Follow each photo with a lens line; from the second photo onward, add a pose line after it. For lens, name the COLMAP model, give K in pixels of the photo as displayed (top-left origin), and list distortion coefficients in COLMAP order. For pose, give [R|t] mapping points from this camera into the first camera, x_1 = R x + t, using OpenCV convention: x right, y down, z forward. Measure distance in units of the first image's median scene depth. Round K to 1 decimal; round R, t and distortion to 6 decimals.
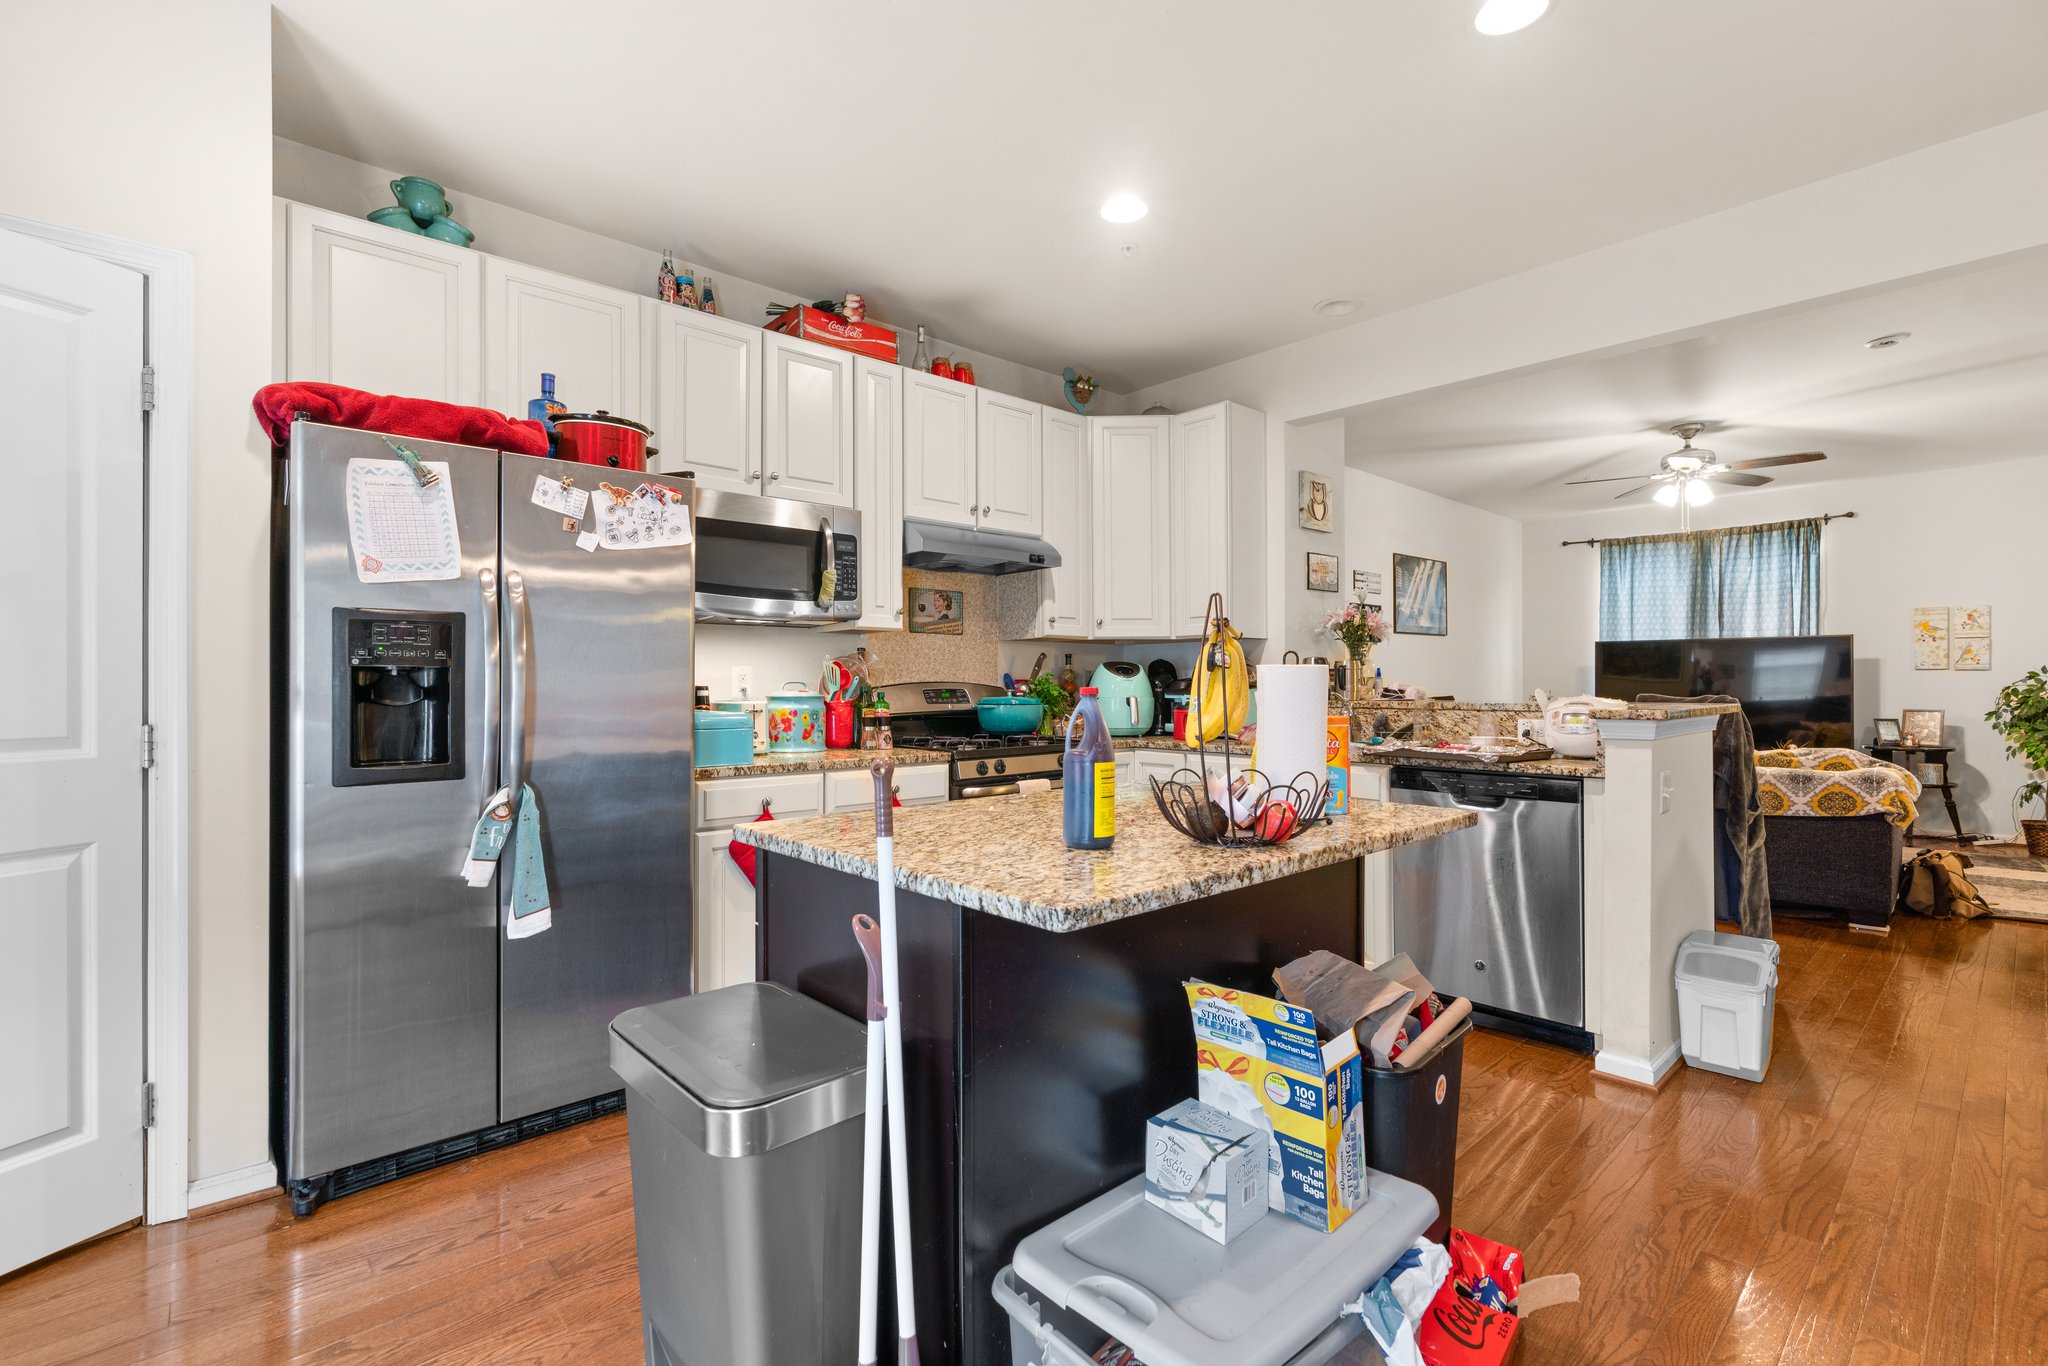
lens RADIAL K [[938.3, 0, 1027.3], [0, 938.3, 674.5], [0, 0, 1]] dist [-0.014293, 0.007164]
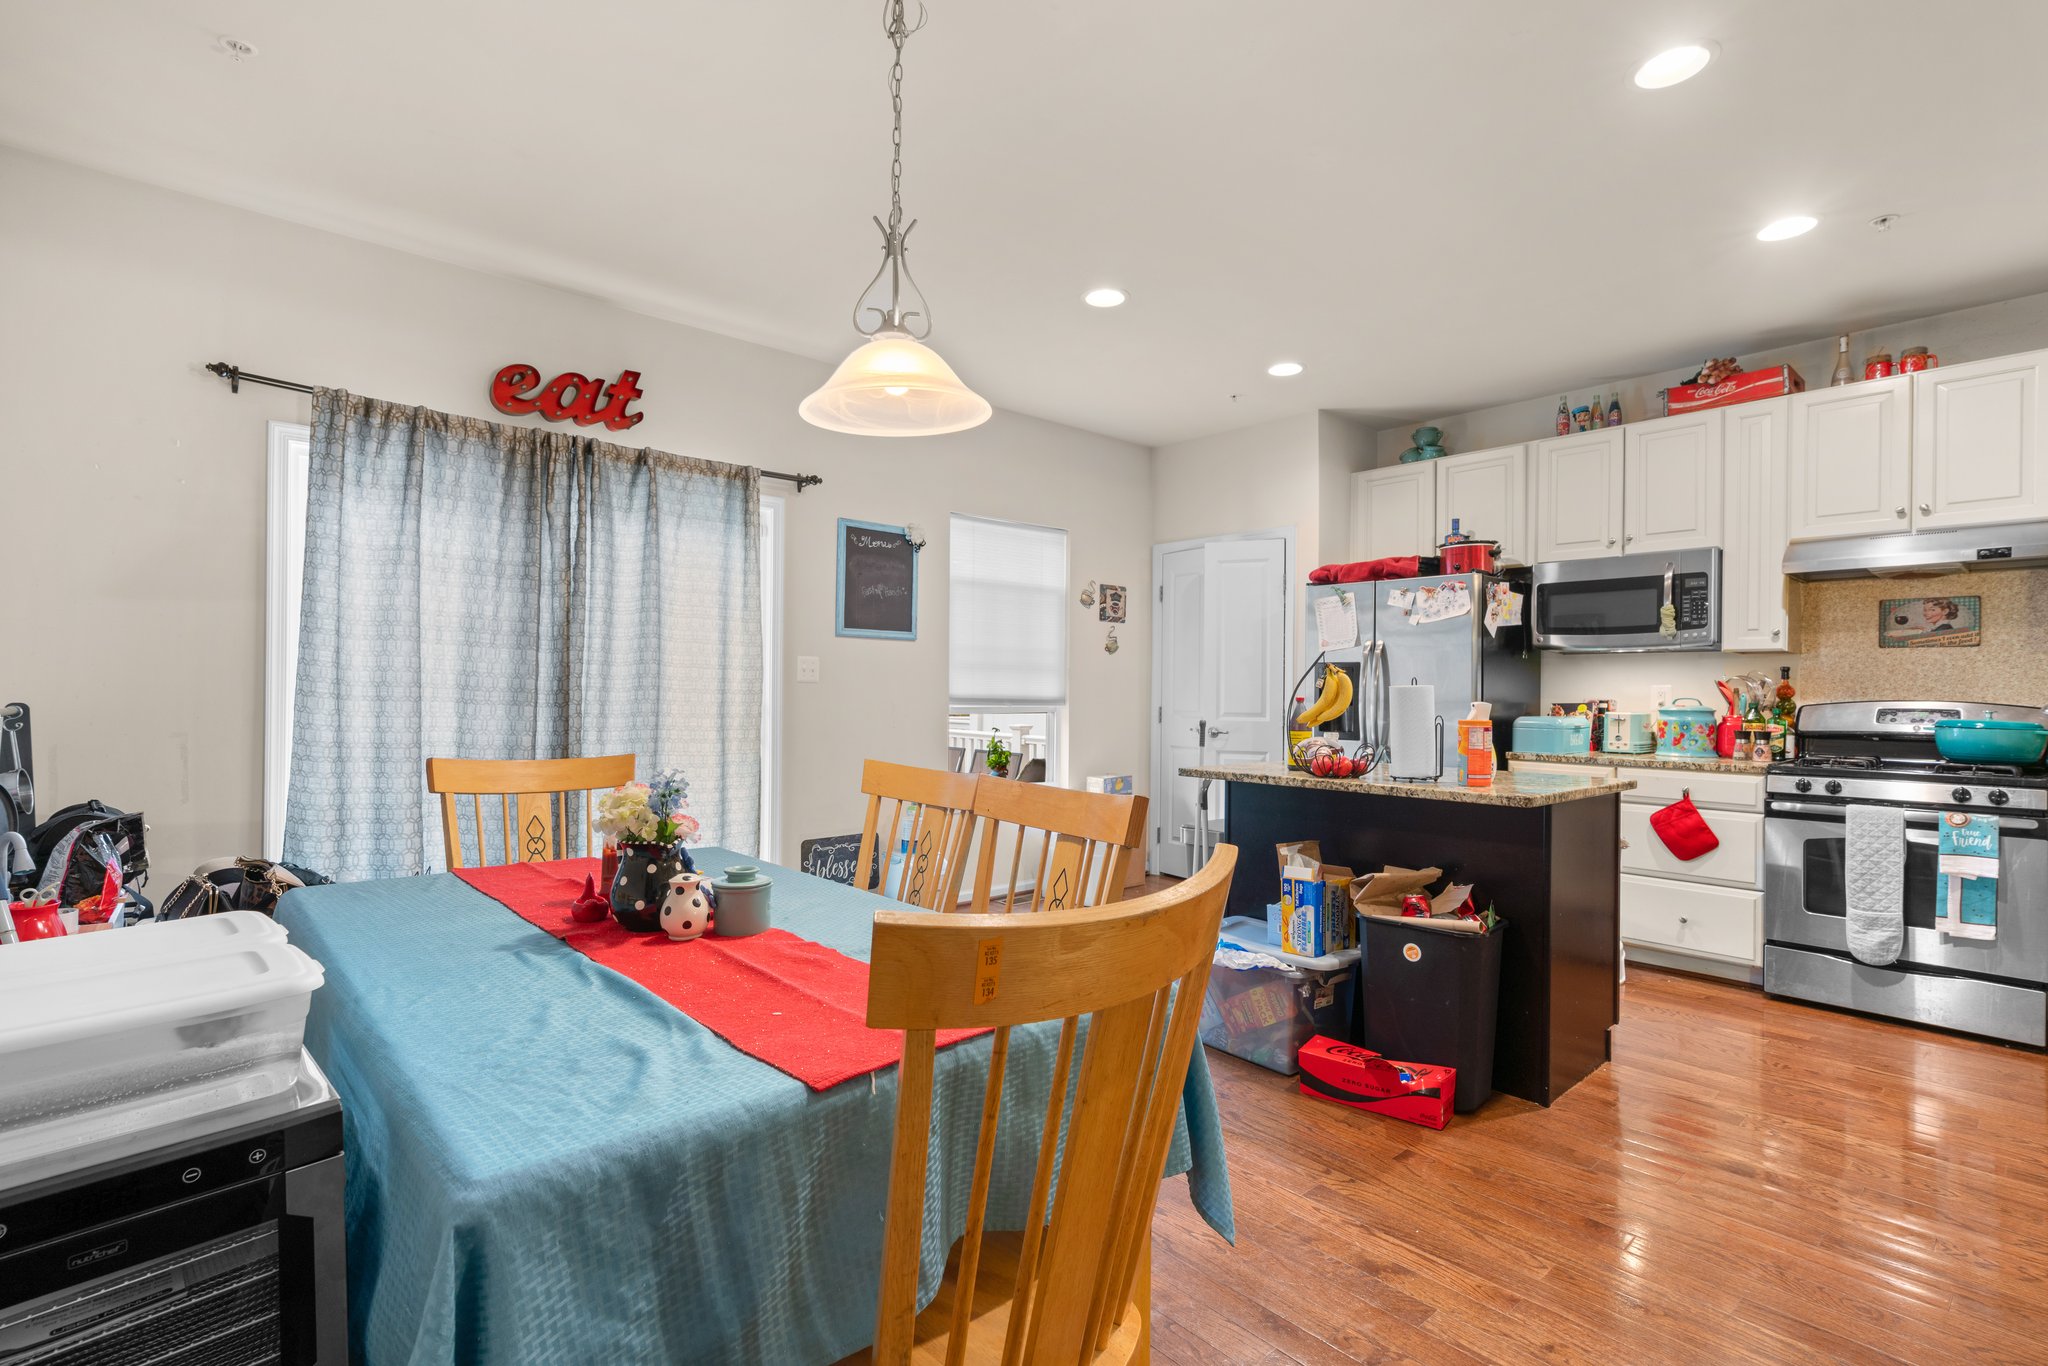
lens RADIAL K [[938.3, 0, 1032.9], [0, 938.3, 693.2], [0, 0, 1]] dist [-0.014293, 0.007164]
pose [[-0.015669, 0.008150, -0.999844, 0.765730], [-0.000676, 0.999966, 0.008162, -0.005645], [0.999877, 0.000803, -0.015663, 0.146832]]
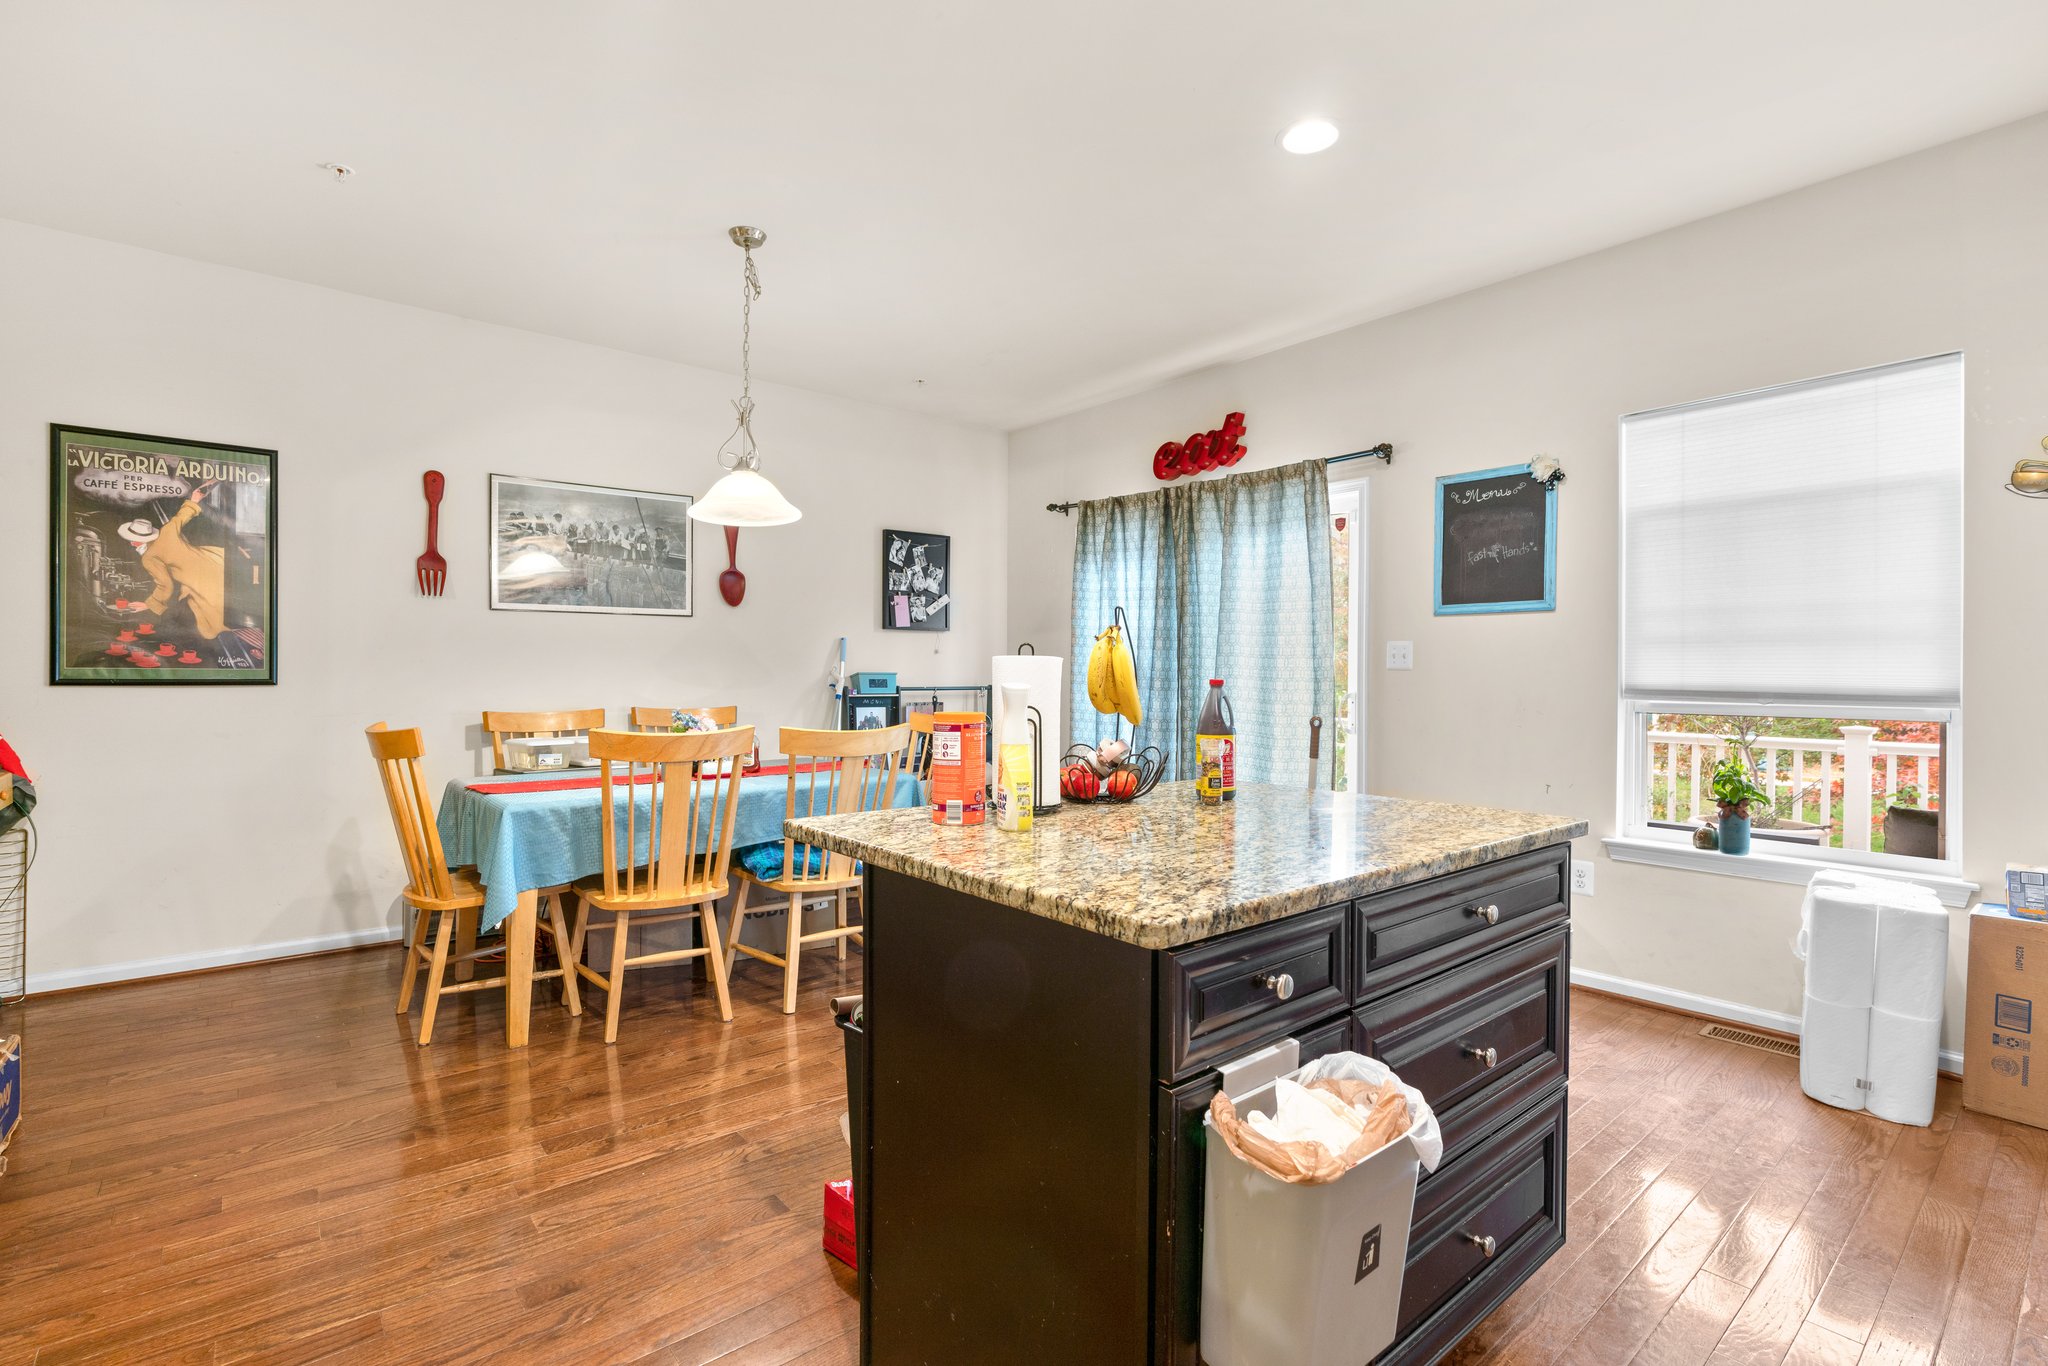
lens RADIAL K [[938.3, 0, 1032.4], [0, 938.3, 678.9], [0, 0, 1]] dist [-0.014293, 0.007164]
pose [[-0.999466, -0.001702, 0.032628, 0.097140], [-0.002022, 0.999950, -0.009774, 0.009283], [-0.032610, -0.009835, -0.999420, 0.801501]]
